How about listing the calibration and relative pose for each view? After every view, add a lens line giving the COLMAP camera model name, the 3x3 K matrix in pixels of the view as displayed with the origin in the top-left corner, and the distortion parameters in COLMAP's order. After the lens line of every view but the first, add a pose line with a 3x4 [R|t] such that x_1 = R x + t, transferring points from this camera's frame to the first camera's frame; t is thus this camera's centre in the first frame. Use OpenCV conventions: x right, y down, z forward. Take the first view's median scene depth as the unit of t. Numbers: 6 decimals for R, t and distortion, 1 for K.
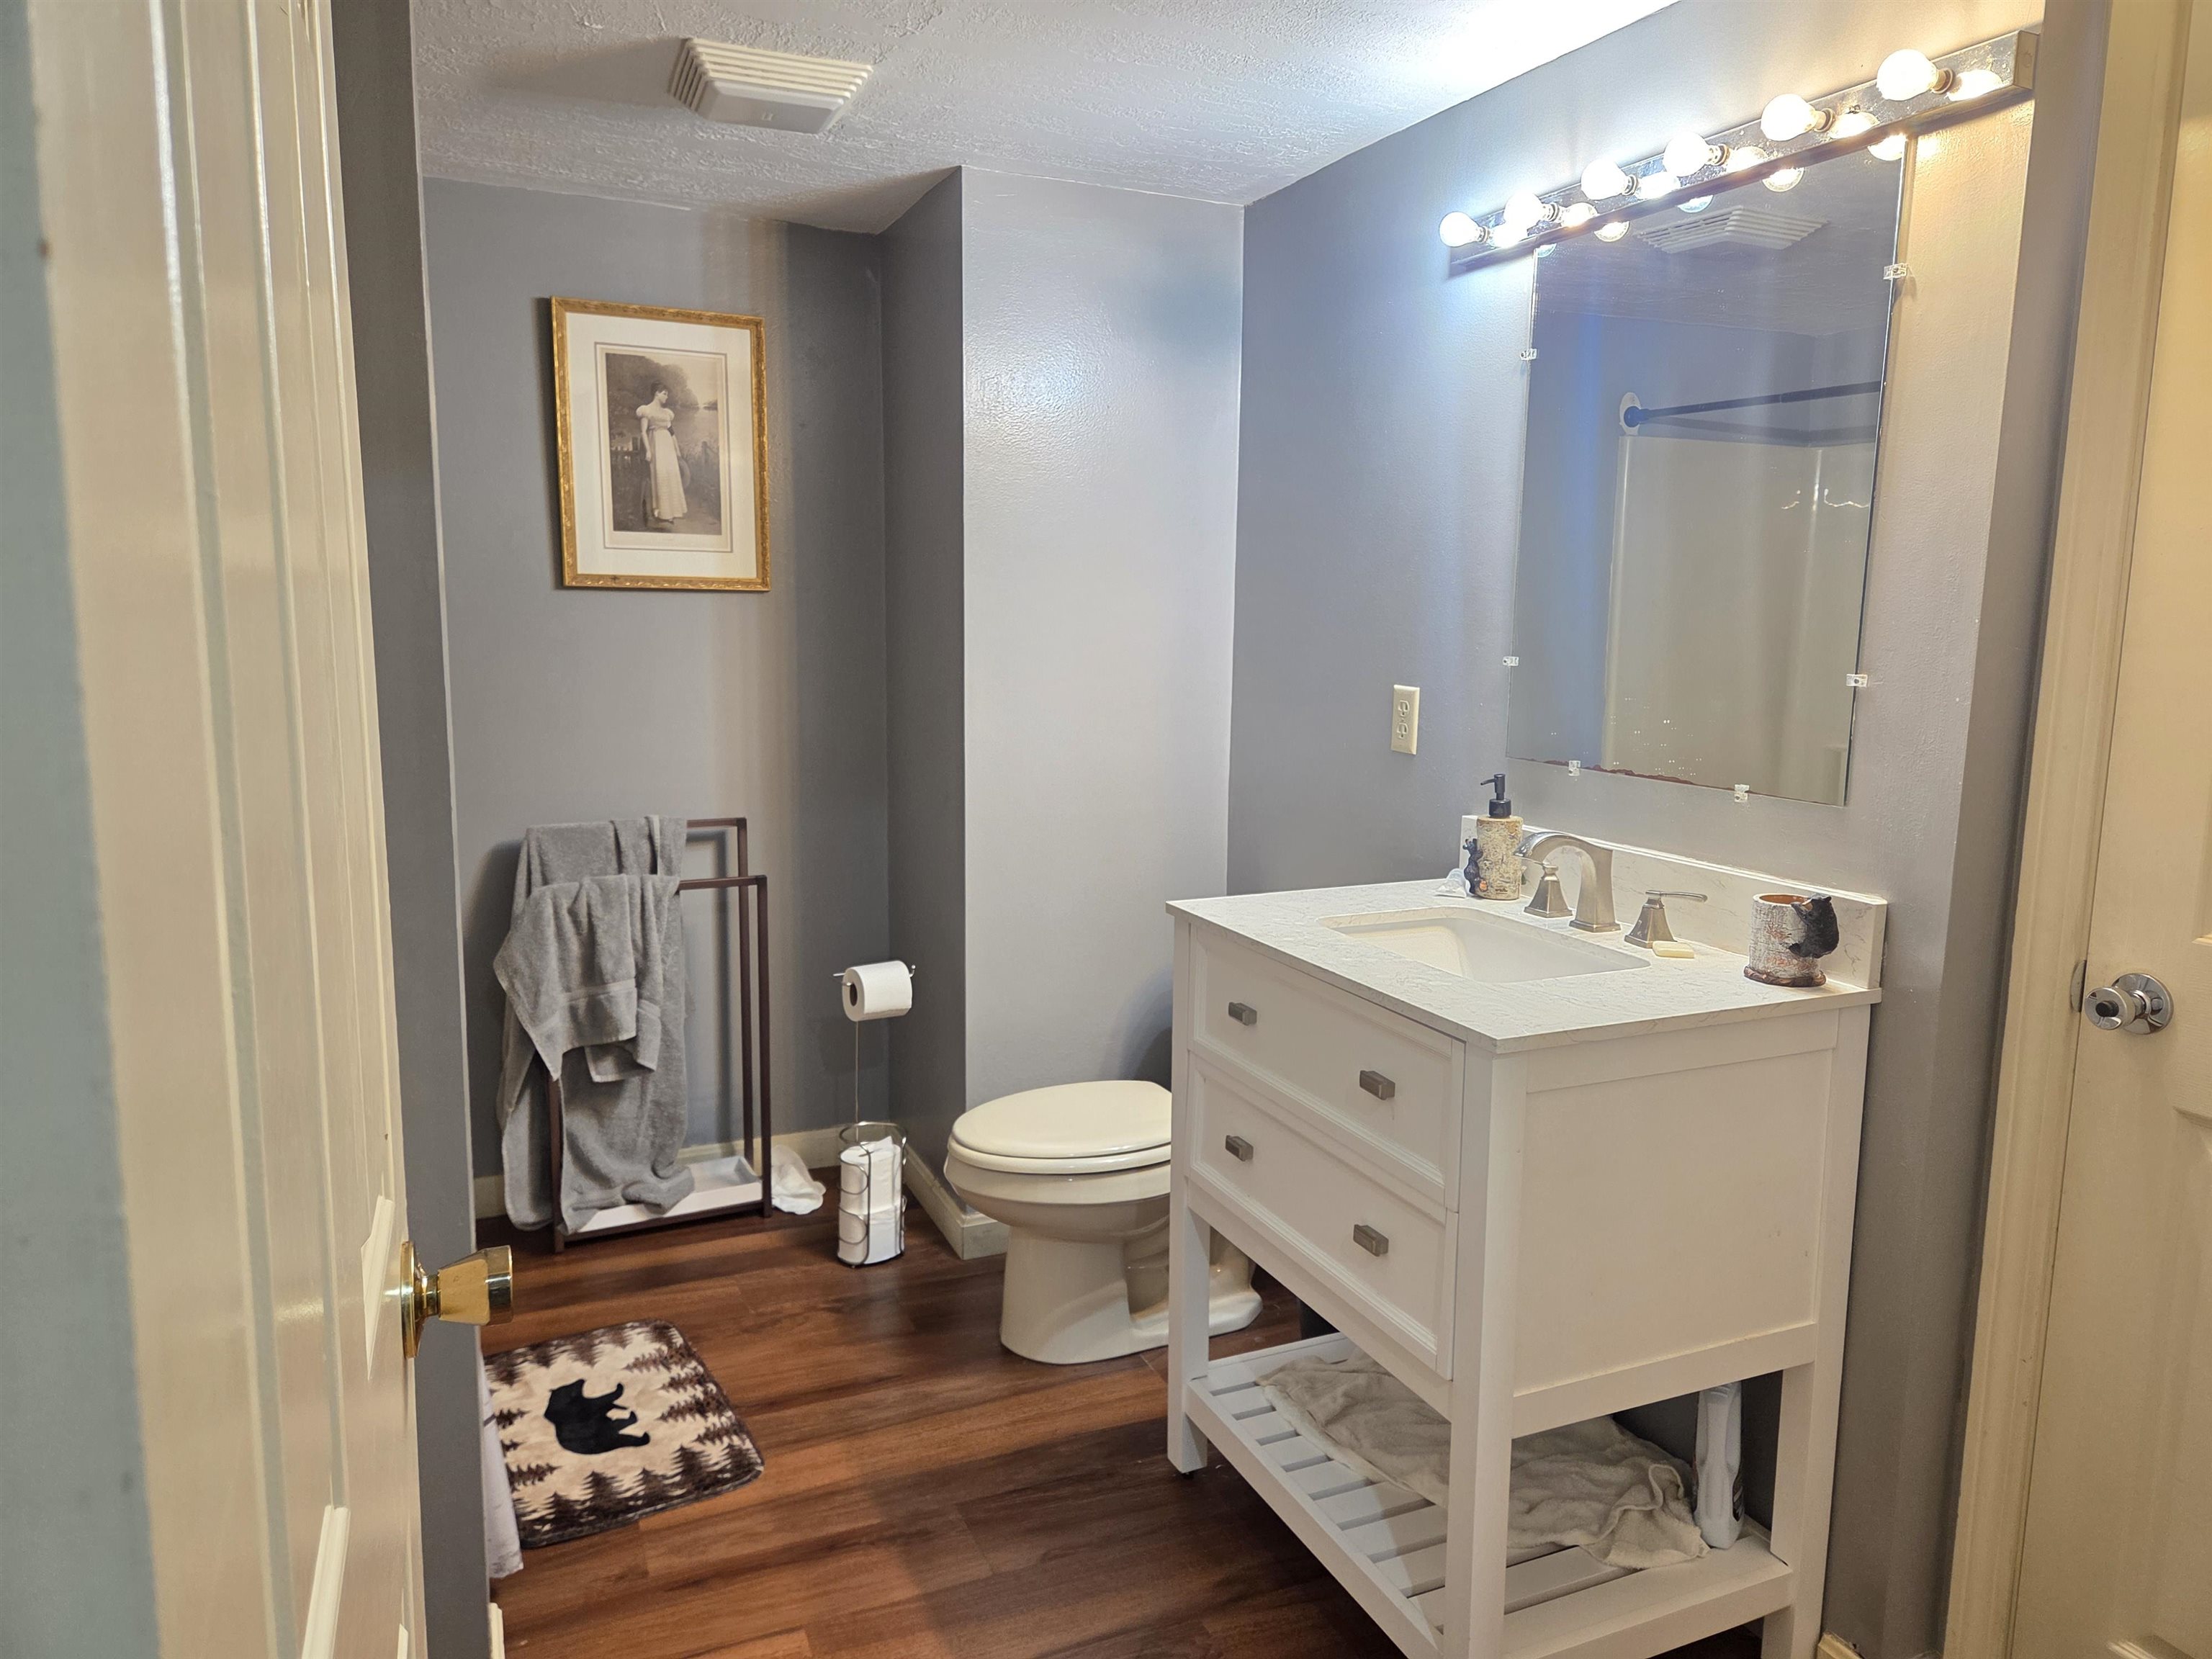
lens RADIAL K [[1466.6, 0, 1108.3], [0, 1466.6, 829.1], [0, 0, 1]] dist [0.069653, -0.058733]
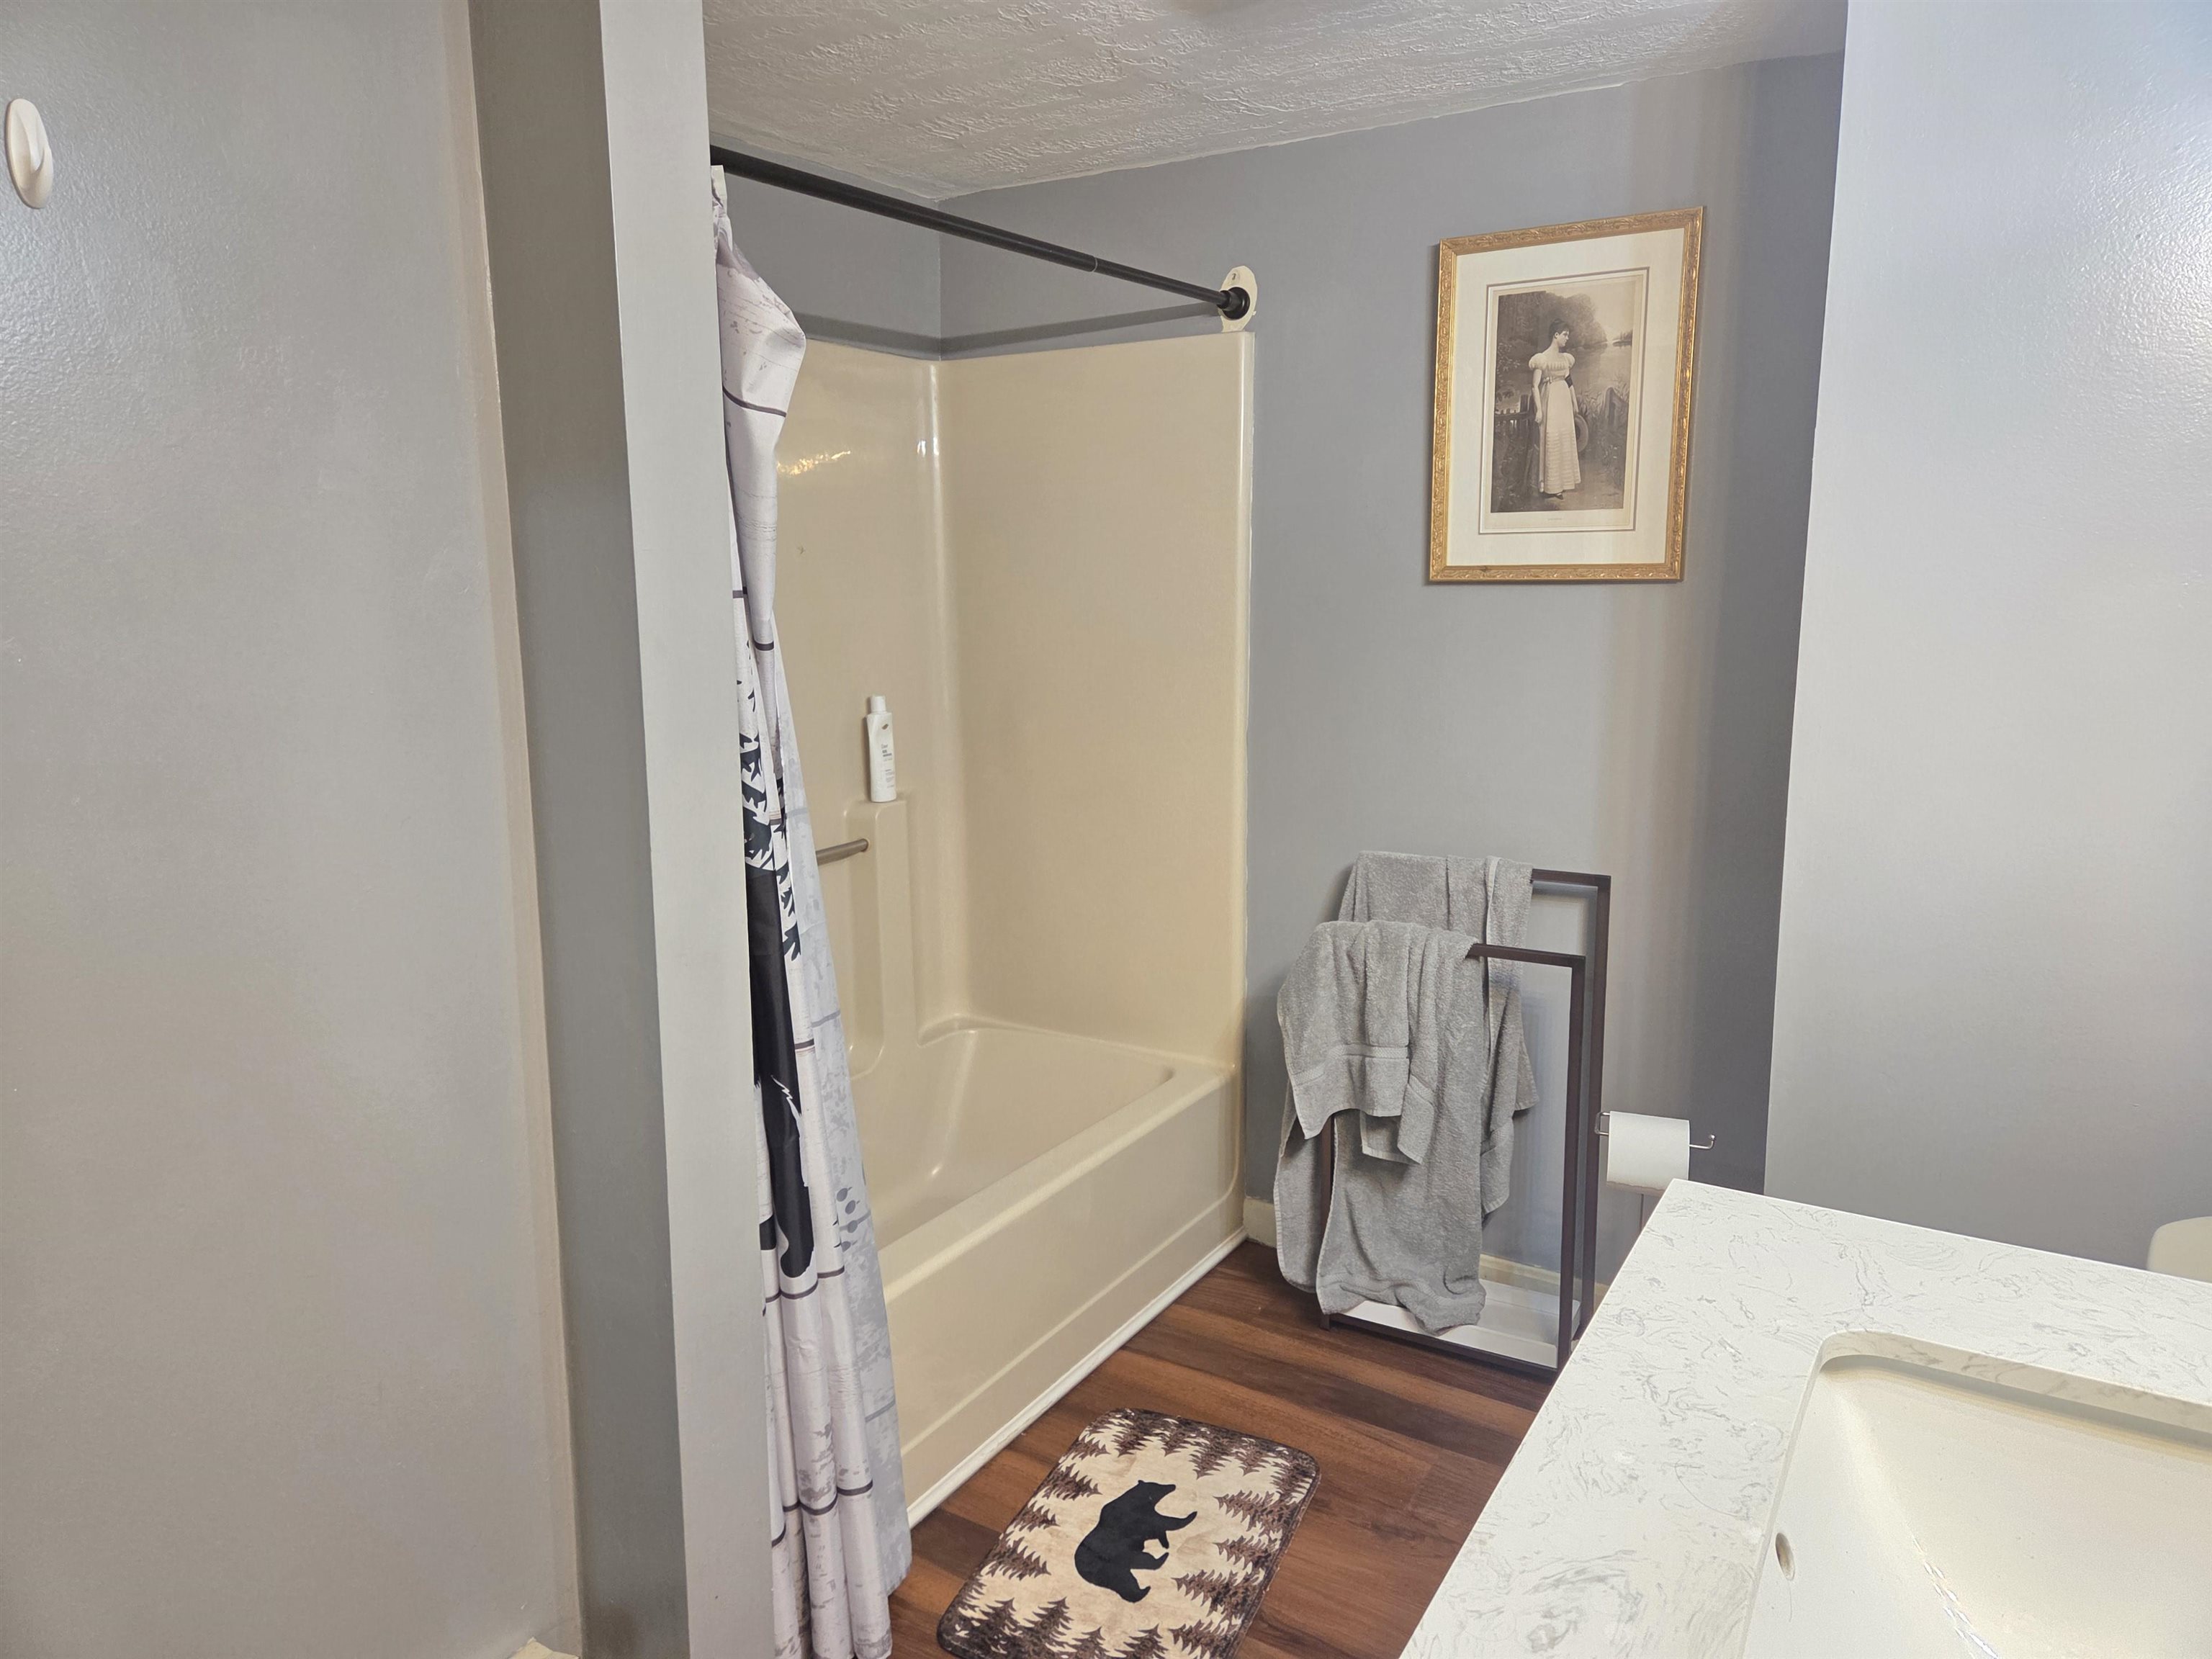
lens RADIAL K [[1466.6, 0, 1113.6], [0, 1466.6, 818.1], [0, 0, 1]] dist [0.069653, -0.058733]
pose [[0.569304, 0.119476, -0.813399, 0.241440], [-0.111626, 0.991455, 0.067502, -0.064340], [0.814514, 0.052367, 0.577776, 0.361397]]
